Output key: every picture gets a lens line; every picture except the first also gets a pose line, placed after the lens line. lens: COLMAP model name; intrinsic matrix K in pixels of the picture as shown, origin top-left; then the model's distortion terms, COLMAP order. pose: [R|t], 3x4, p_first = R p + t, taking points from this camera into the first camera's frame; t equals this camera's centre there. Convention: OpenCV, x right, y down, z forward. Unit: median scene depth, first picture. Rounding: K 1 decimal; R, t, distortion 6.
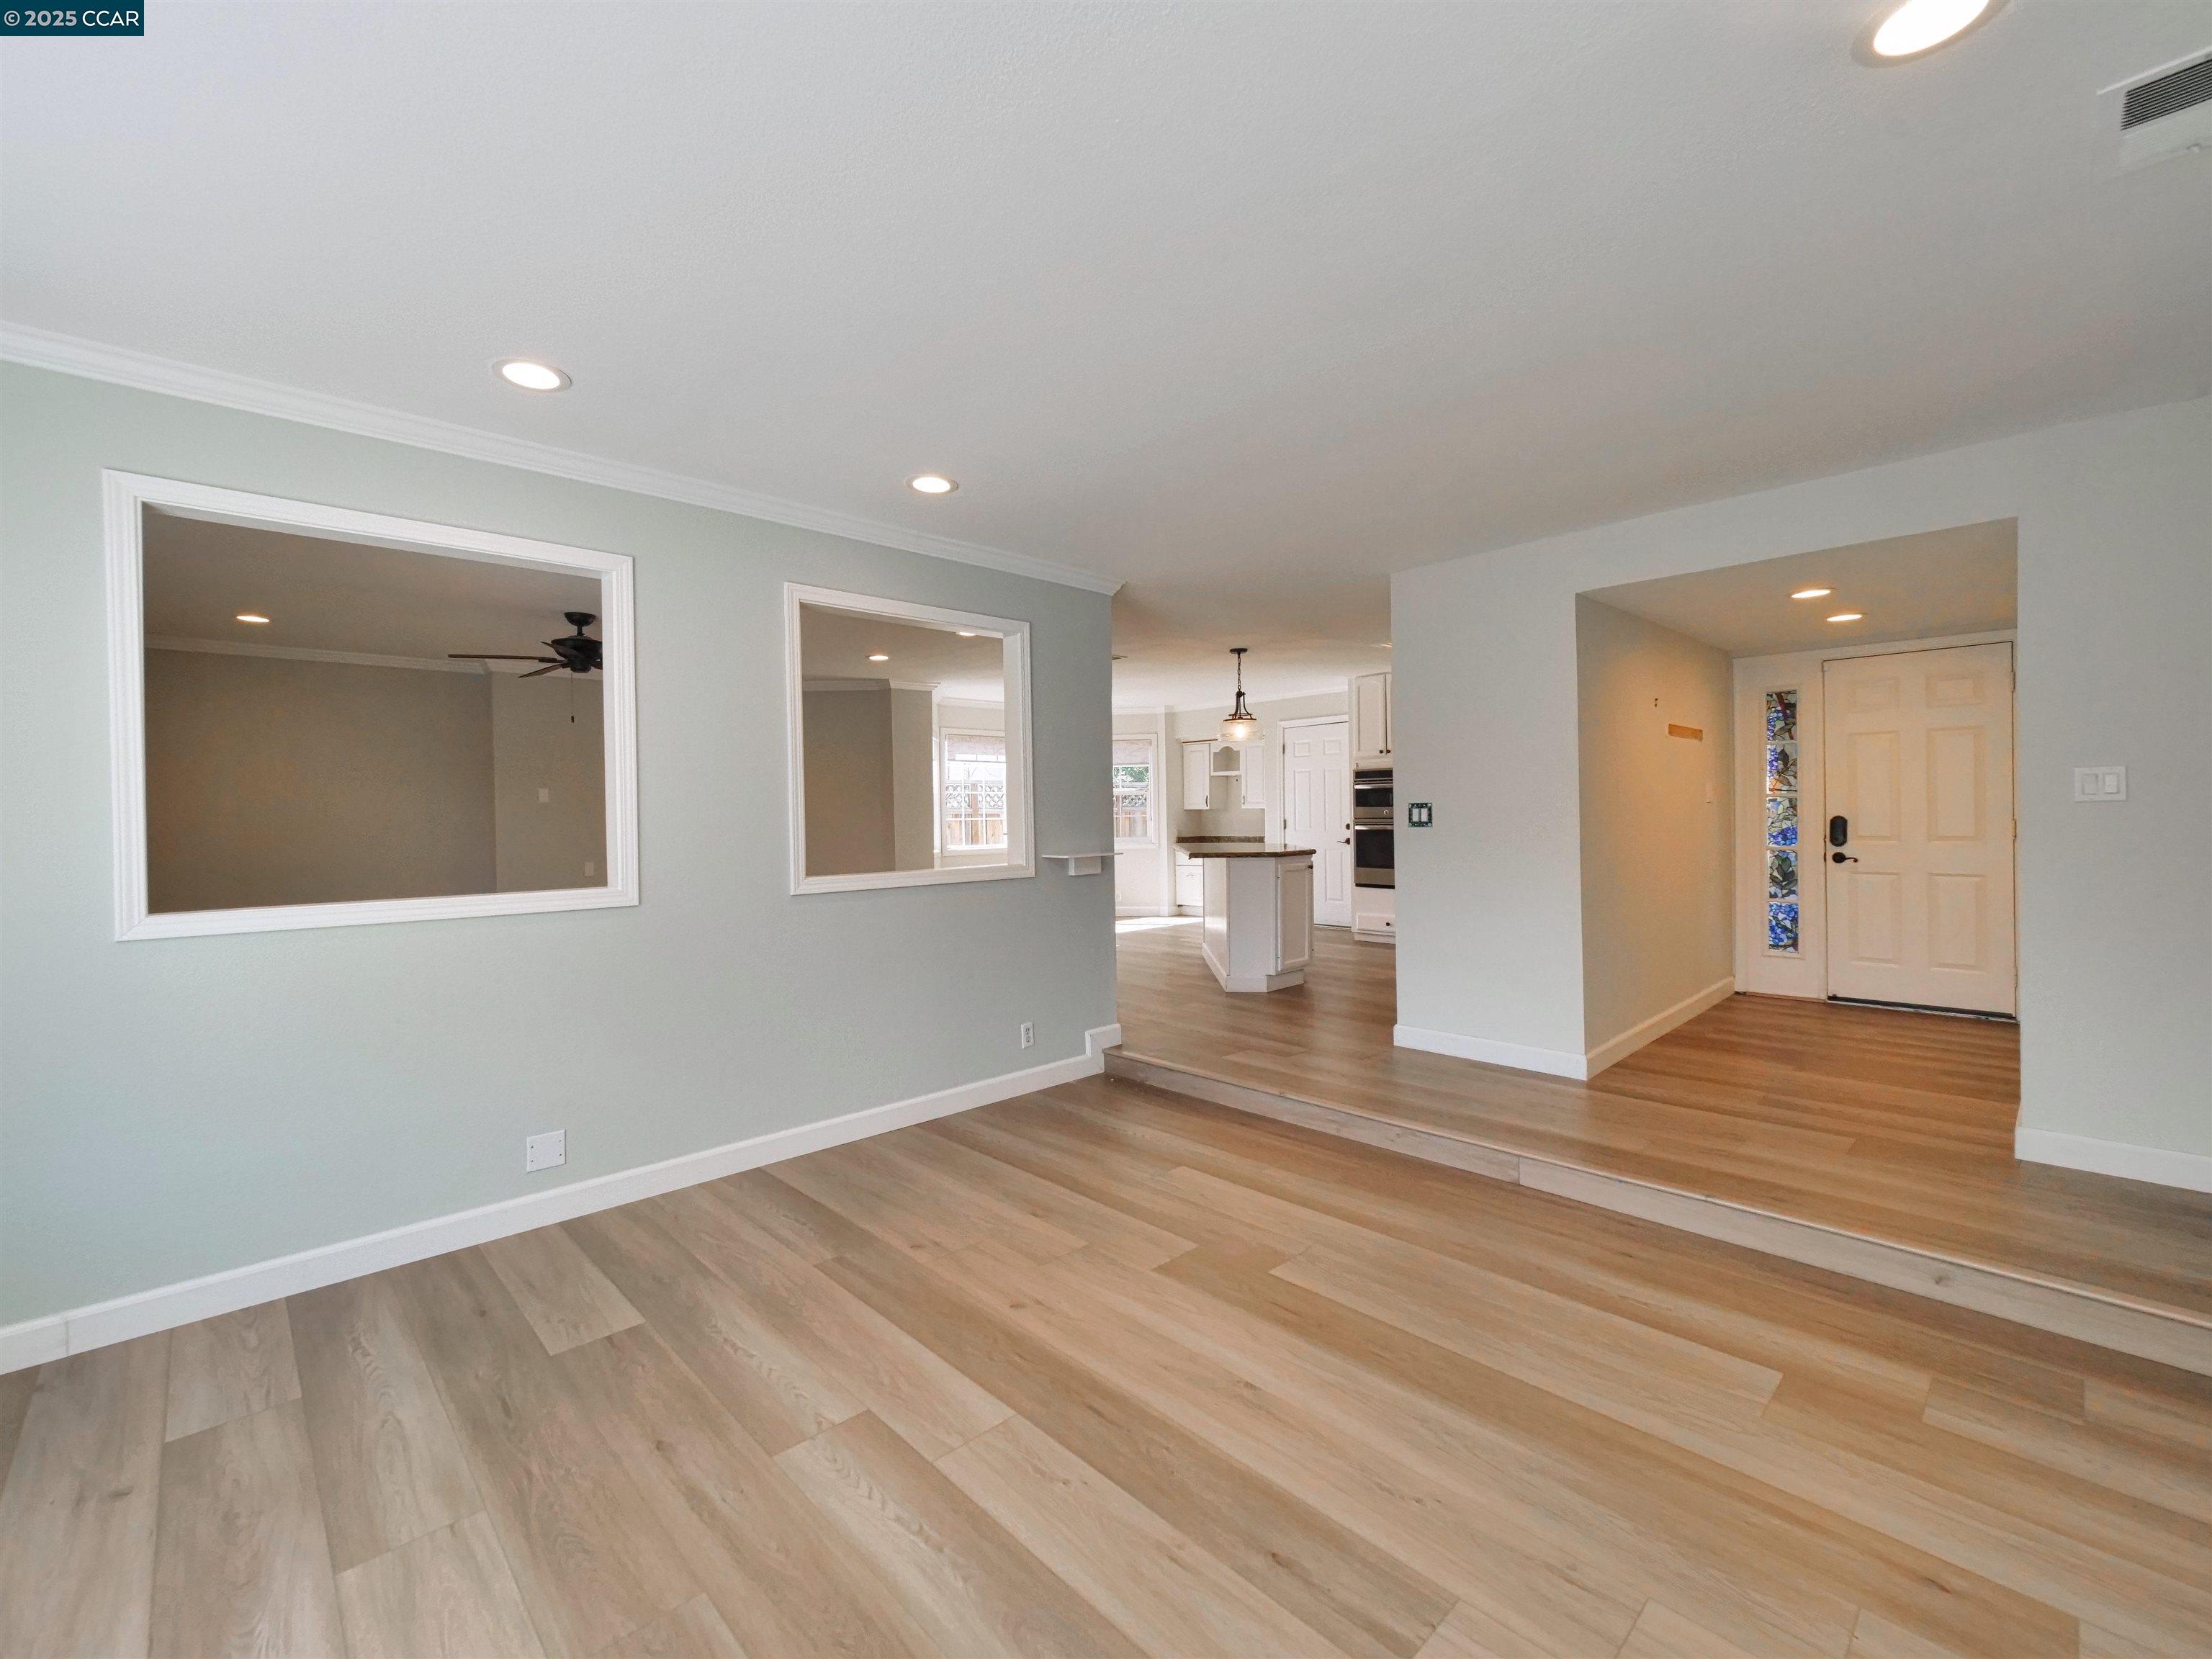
lens RADIAL K [[938.1, 0, 1077.6], [0, 938.1, 825.2], [0, 0, 1]] dist [0.012878, -0.010247]
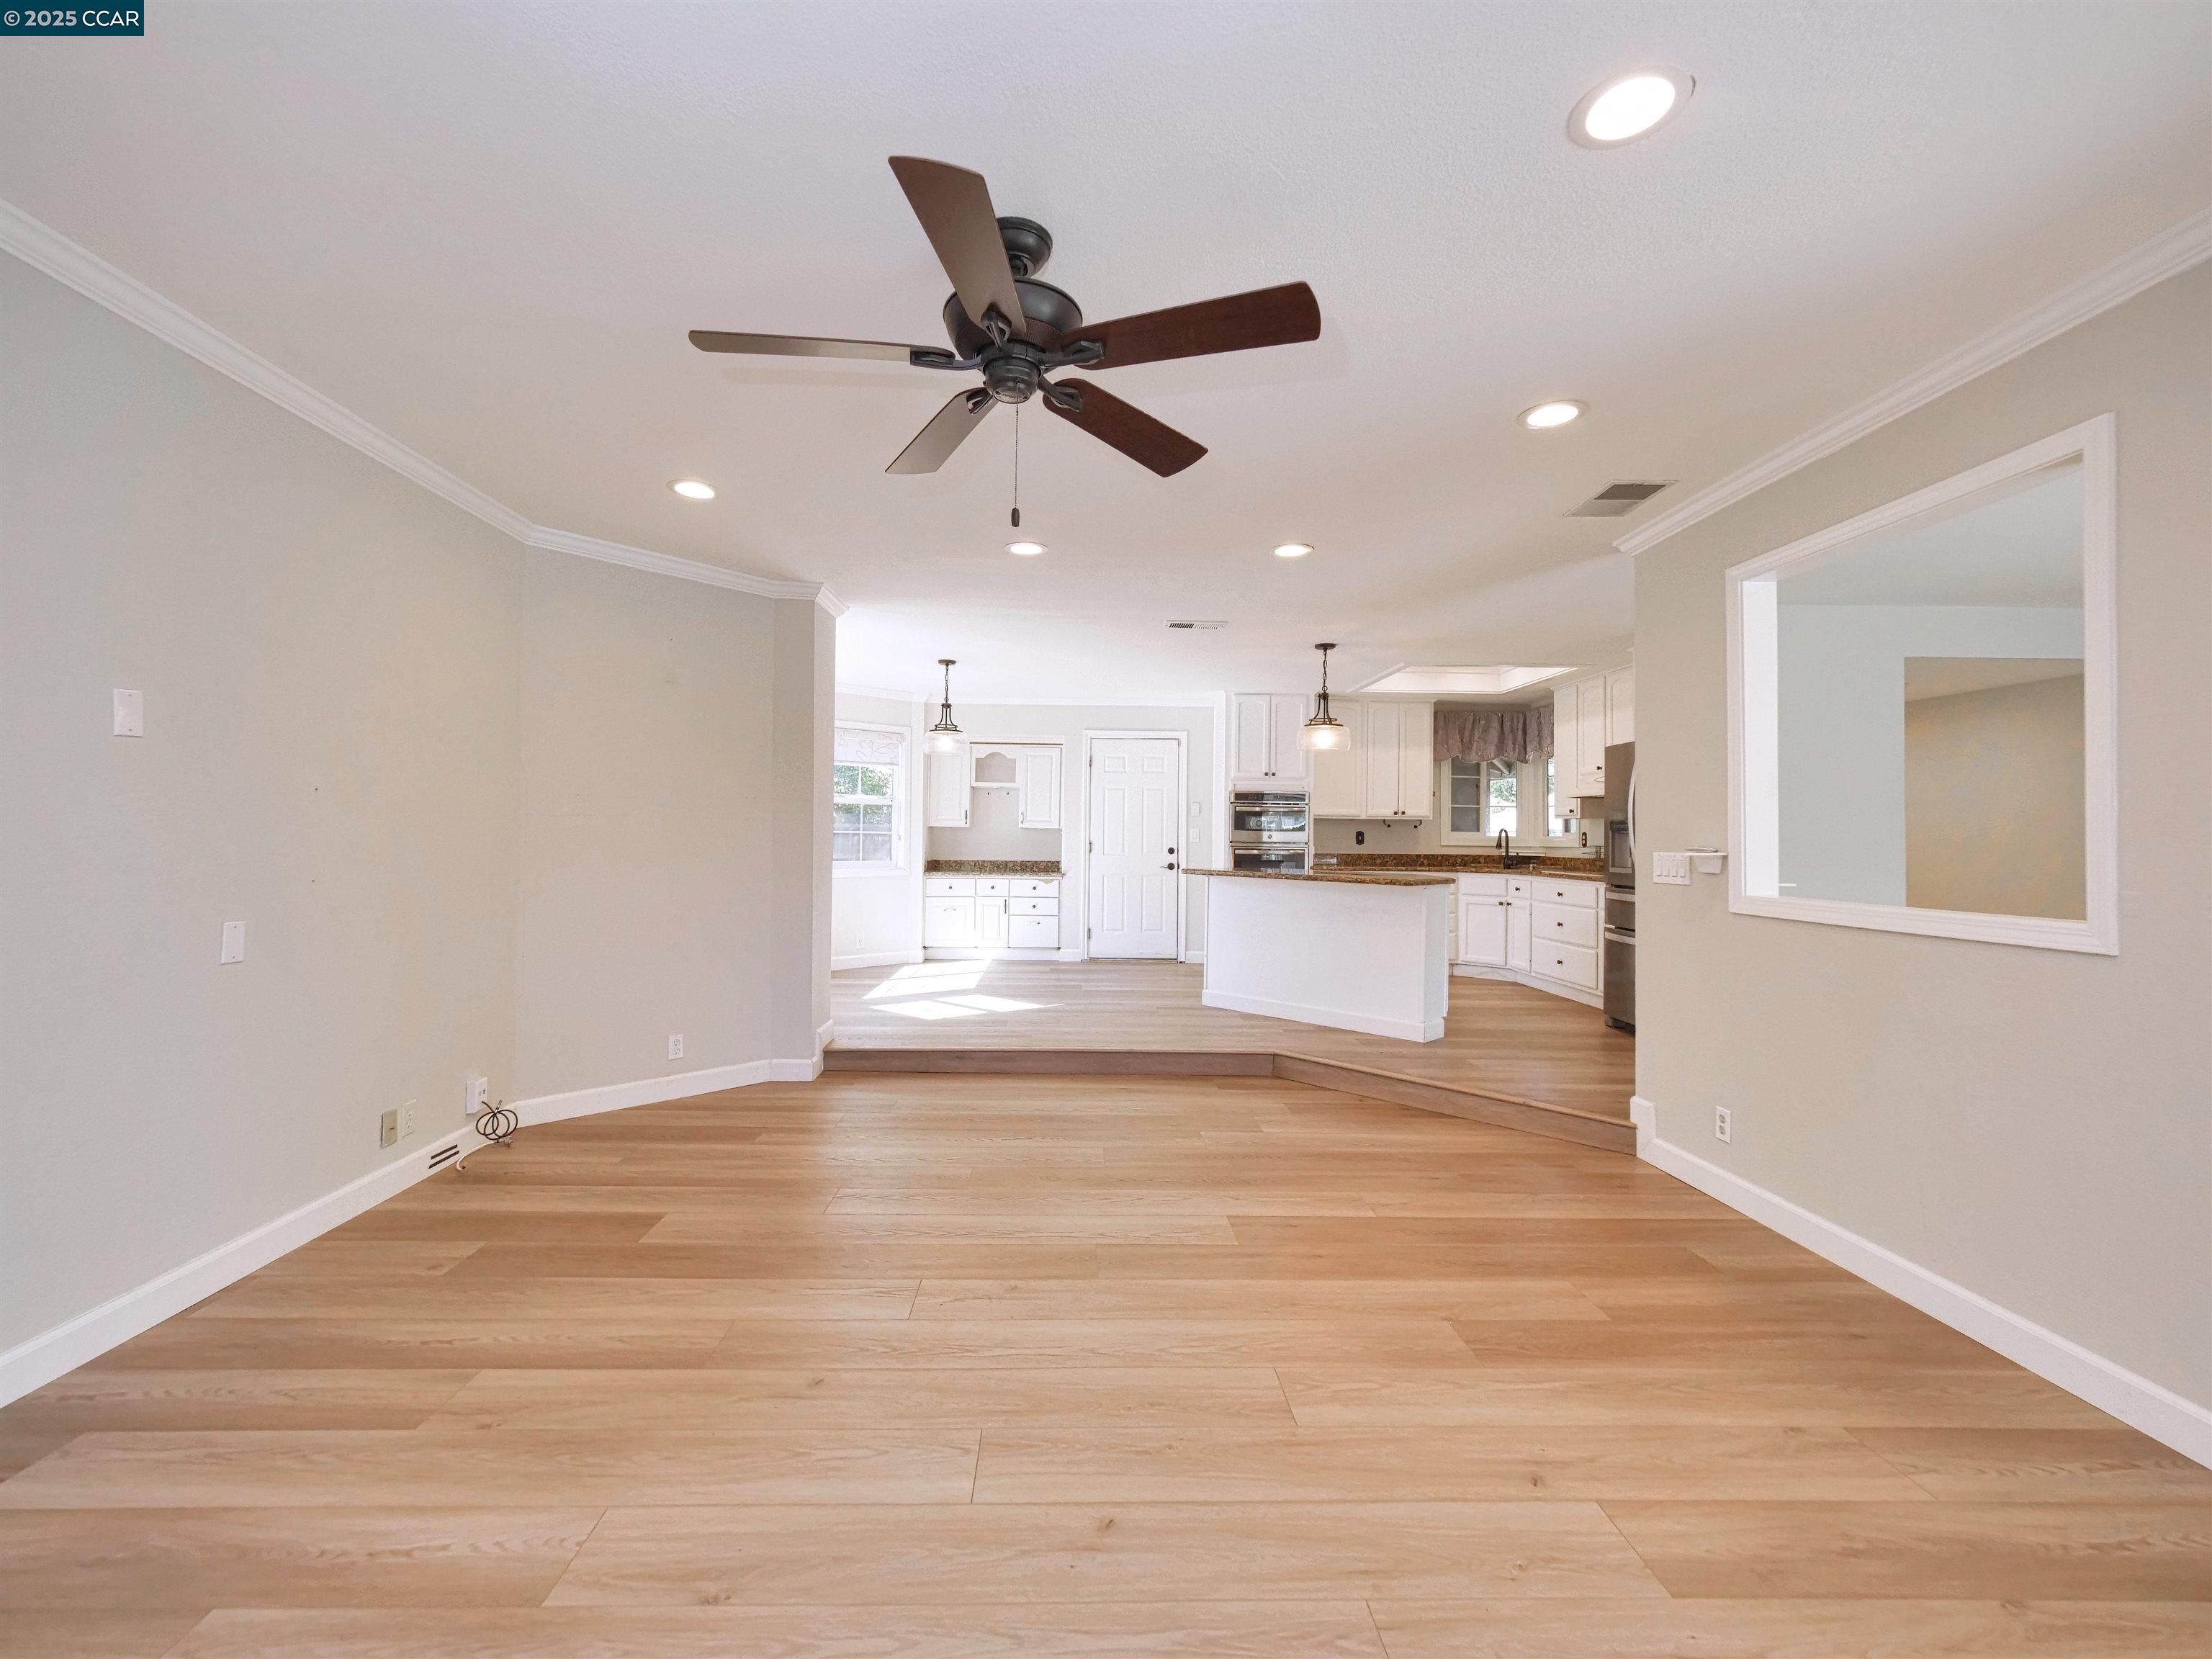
lens RADIAL K [[938.1, 0, 1077.6], [0, 938.1, 825.2], [0, 0, 1]] dist [0.012878, -0.010247]
pose [[0.670693, 0.036244, 0.740849, -0.956780], [-0.014766, 0.999260, -0.035518, 0.021745], [-0.741588, 0.012883, 0.670732, 0.910699]]
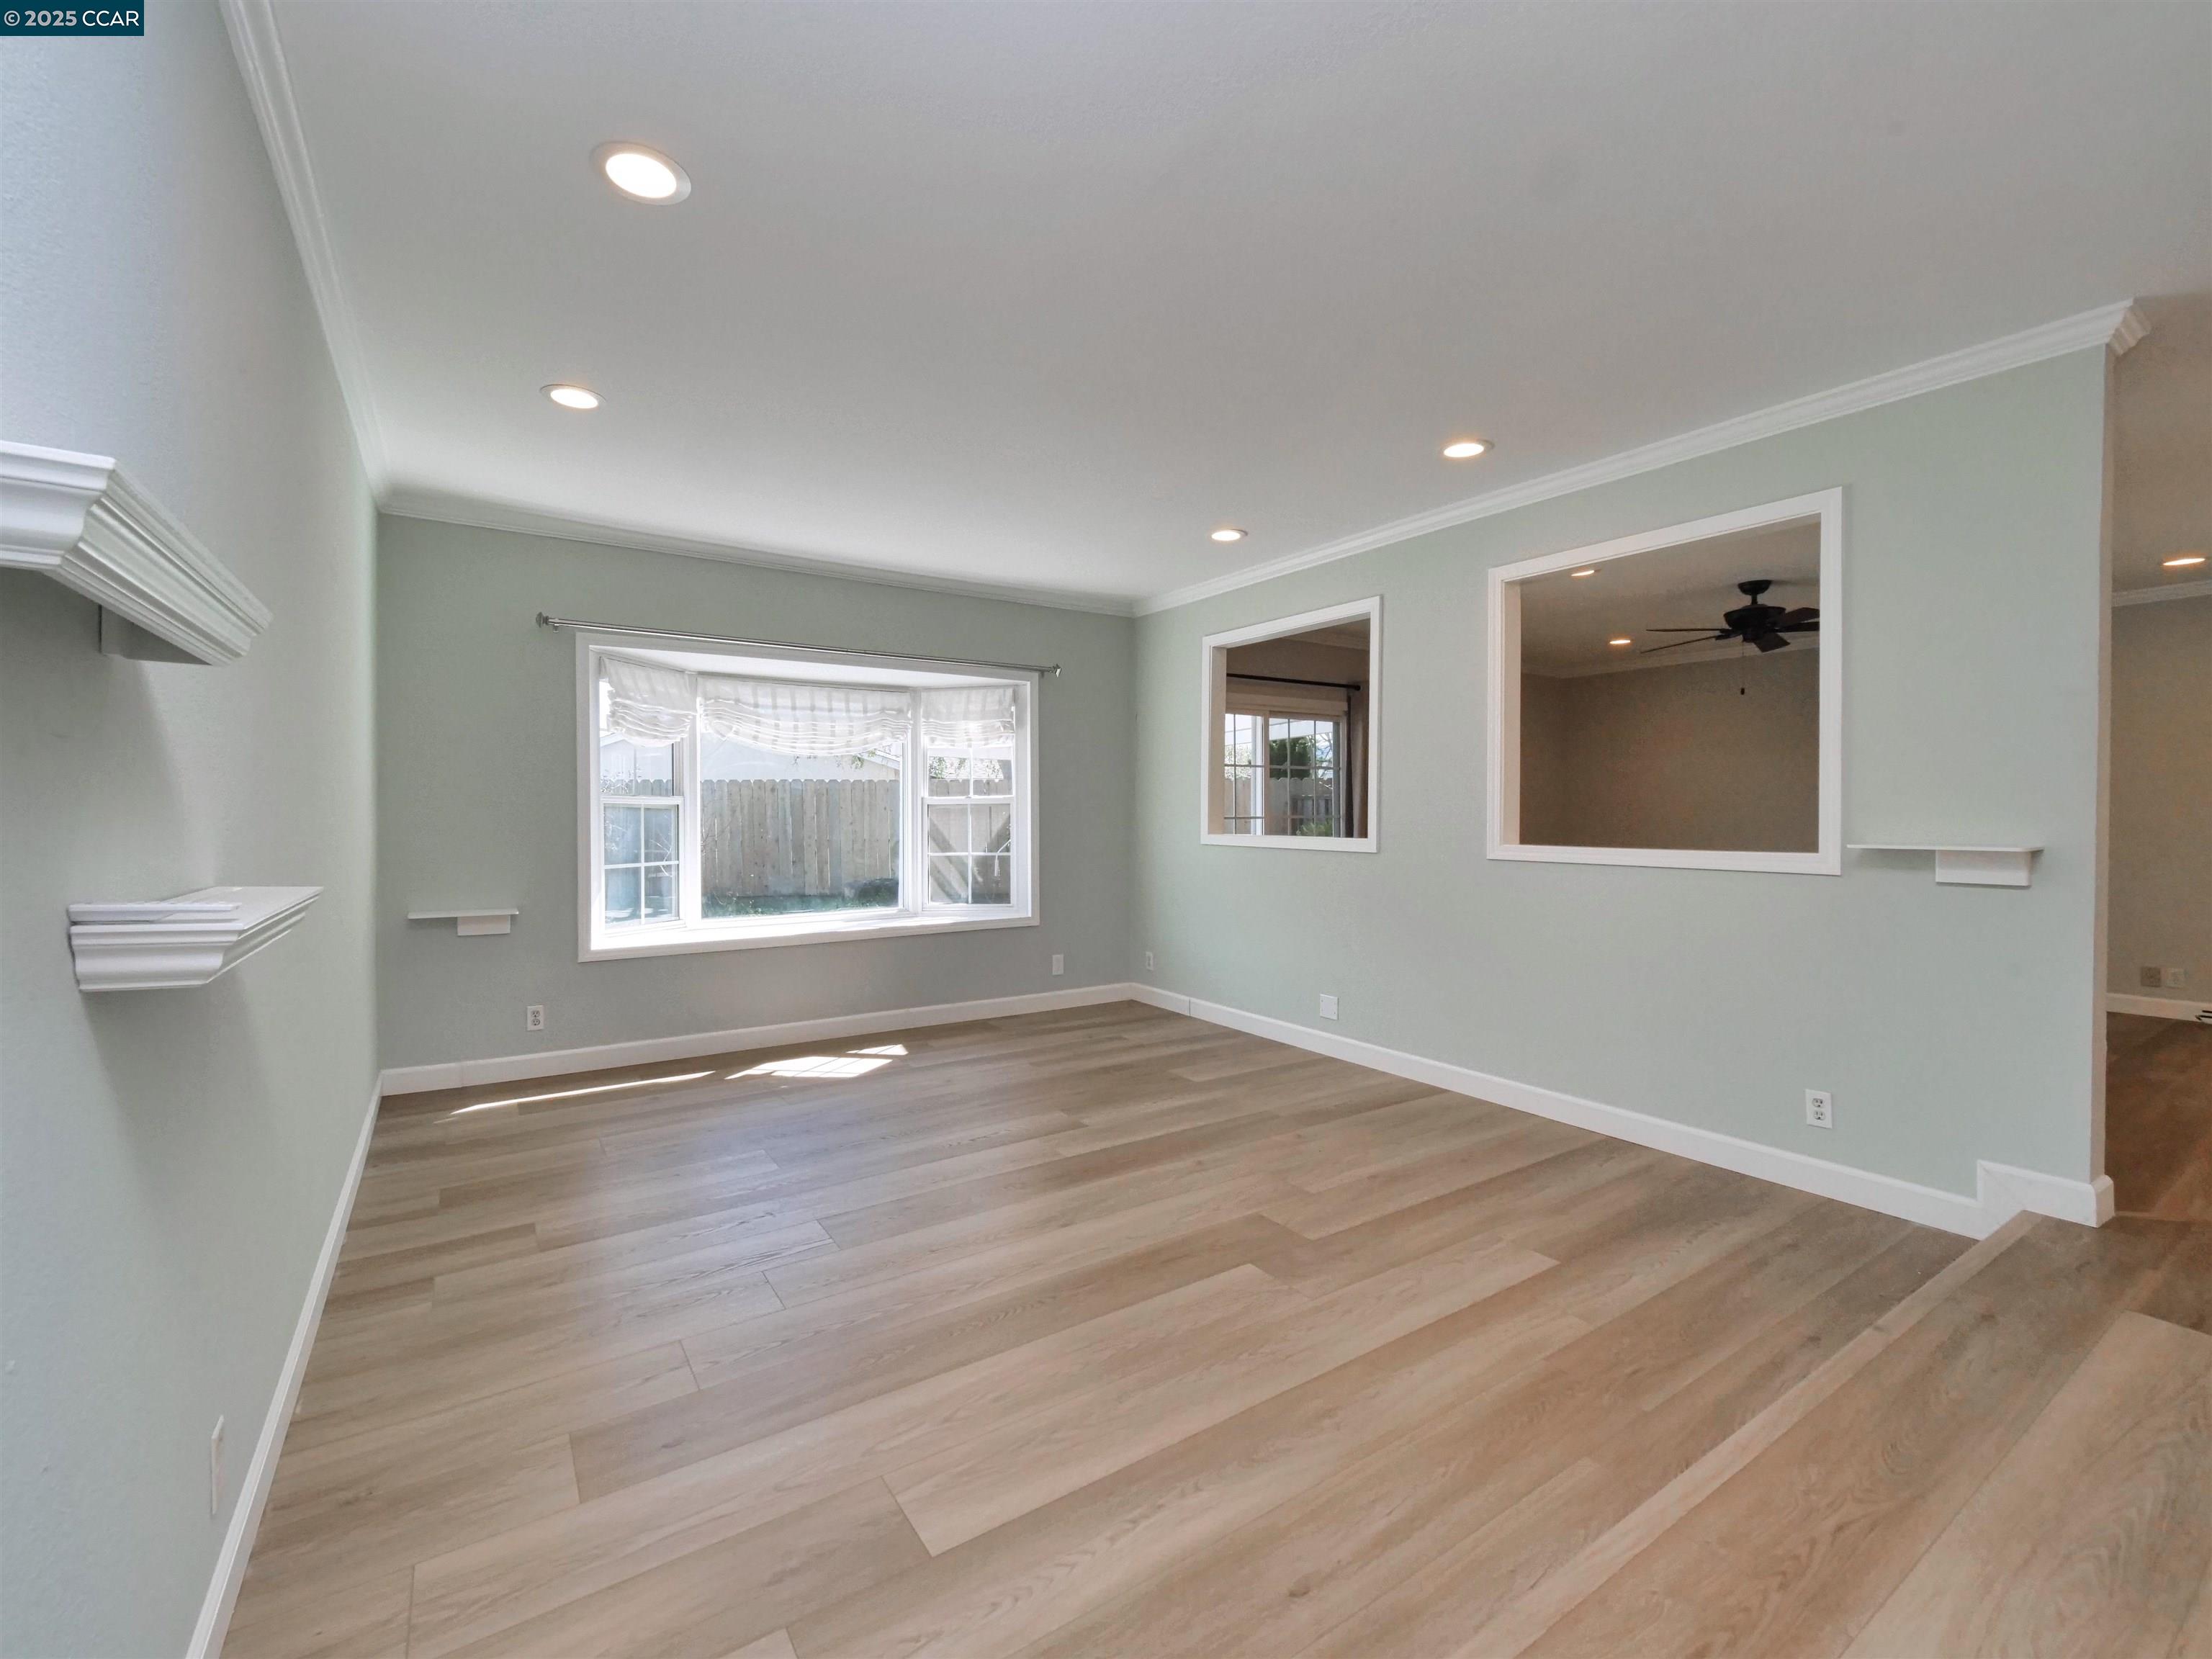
lens RADIAL K [[940.9, 0, 1083.3], [0, 940.9, 821.4], [0, 0, 1]] dist [-0.002222, -0.000750]
pose [[-0.169253, 0.024266, -0.985274, 0.682416], [-0.008010, 0.999630, 0.025996, 0.006089], [0.985540, 0.012292, -0.168996, 0.589793]]
